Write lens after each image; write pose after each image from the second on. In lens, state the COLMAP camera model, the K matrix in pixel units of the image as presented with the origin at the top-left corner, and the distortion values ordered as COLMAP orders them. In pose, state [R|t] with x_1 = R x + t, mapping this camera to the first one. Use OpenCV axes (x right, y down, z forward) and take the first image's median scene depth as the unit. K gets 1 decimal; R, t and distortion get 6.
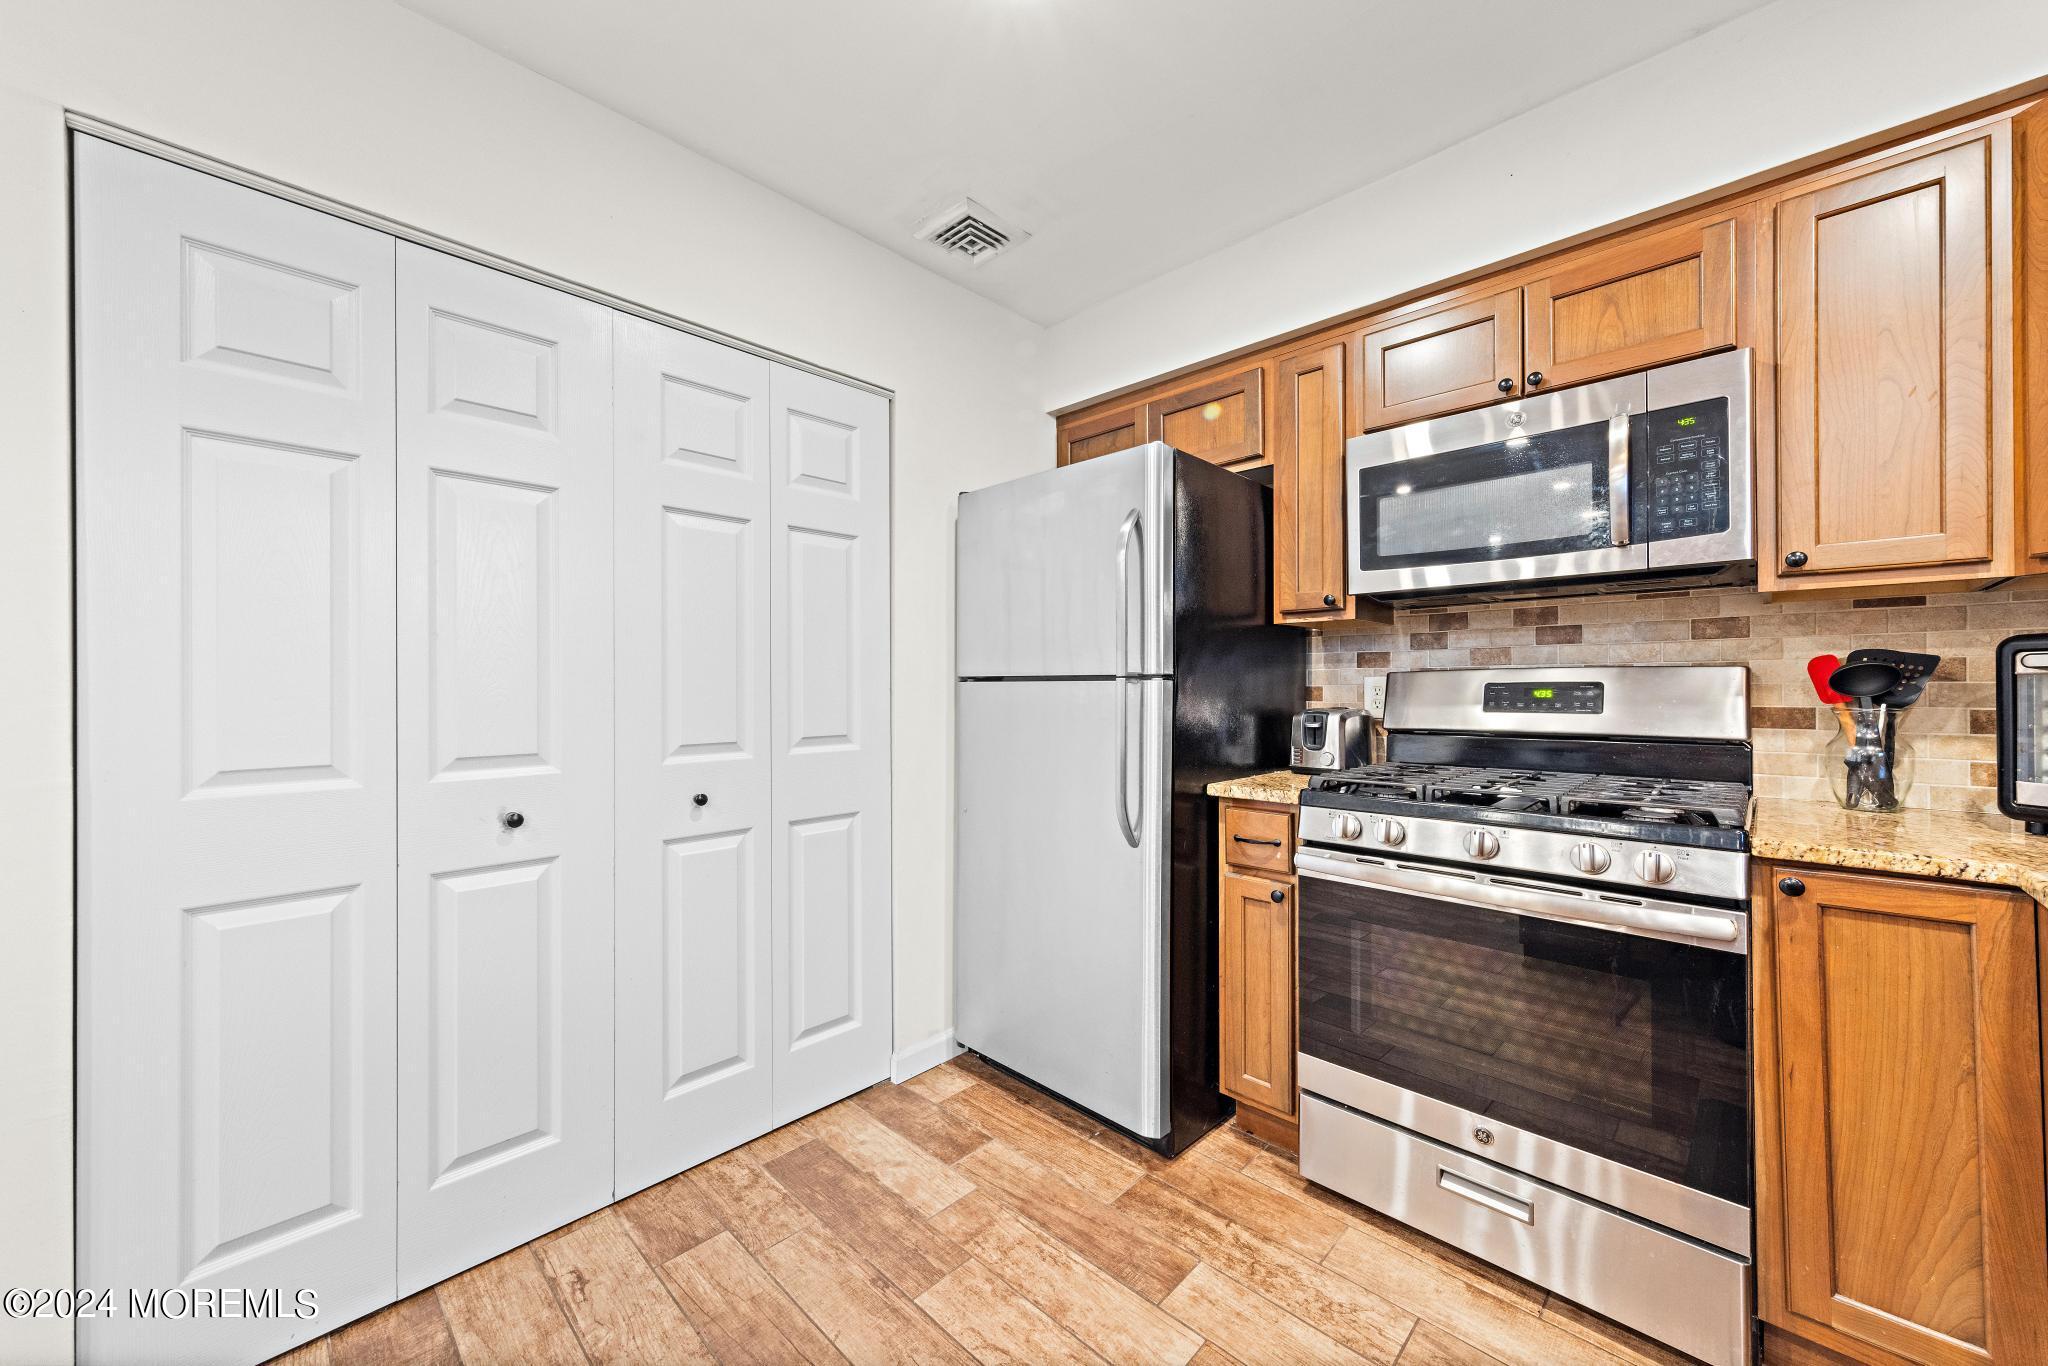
lens RADIAL K [[762.7, 0, 1033.3], [0, 762.7, 683.3], [0, 0, 1]] dist [0.007256, -0.000258]
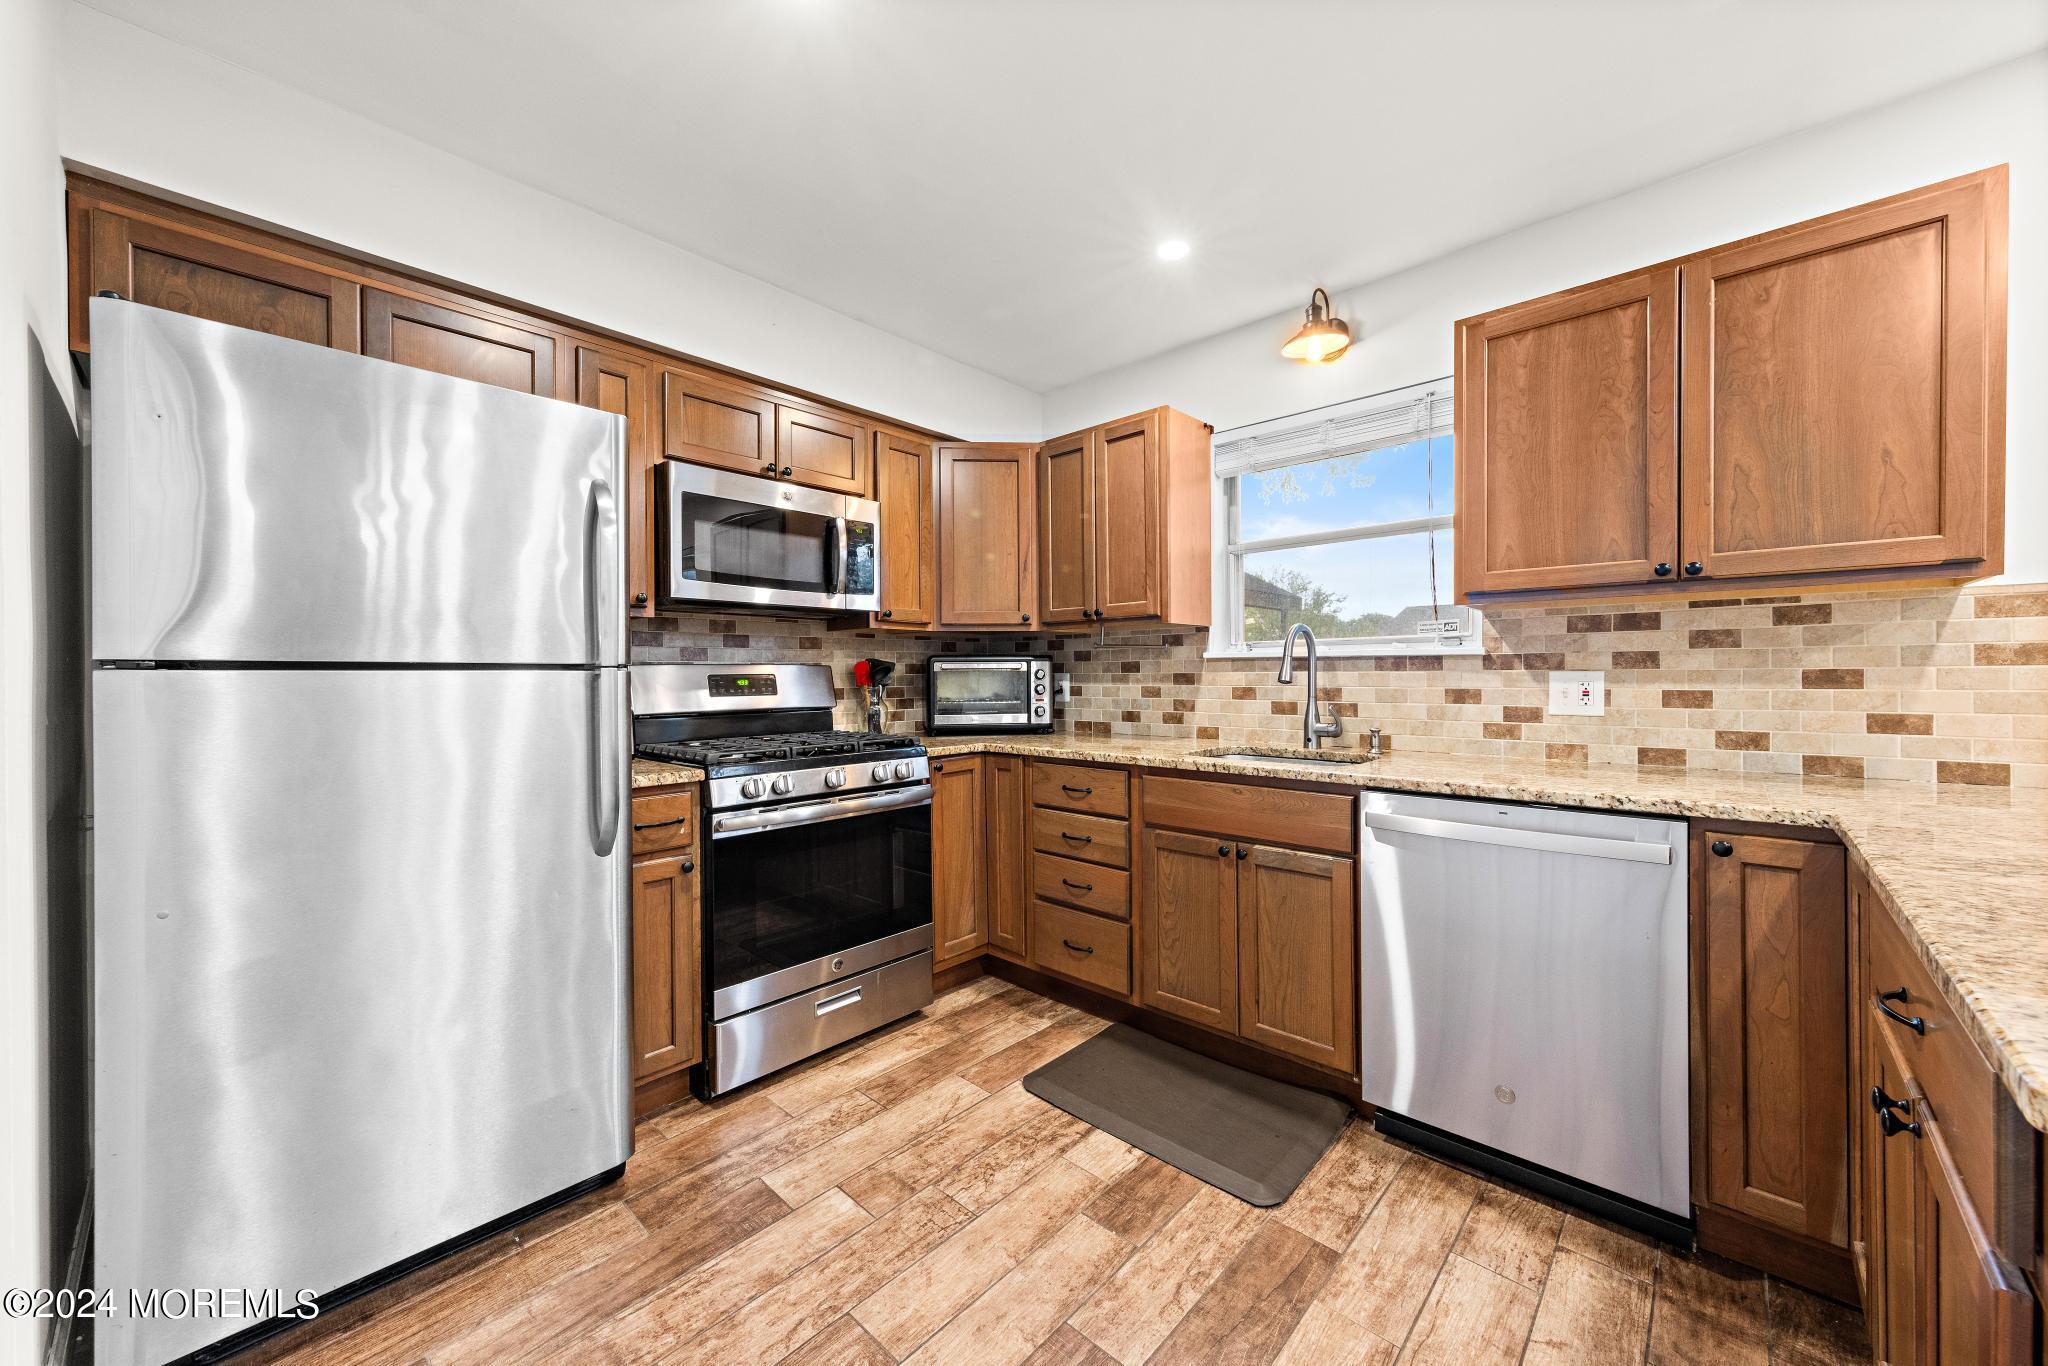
lens RADIAL K [[762.7, 0, 1029.7], [0, 762.7, 671.8], [0, 0, 1]] dist [0.007256, -0.000258]
pose [[-0.022620, 0.006933, 0.999720, -0.849827], [0.000647, 0.999976, -0.006920, 0.004354], [-0.999744, 0.000490, -0.022624, 0.561472]]
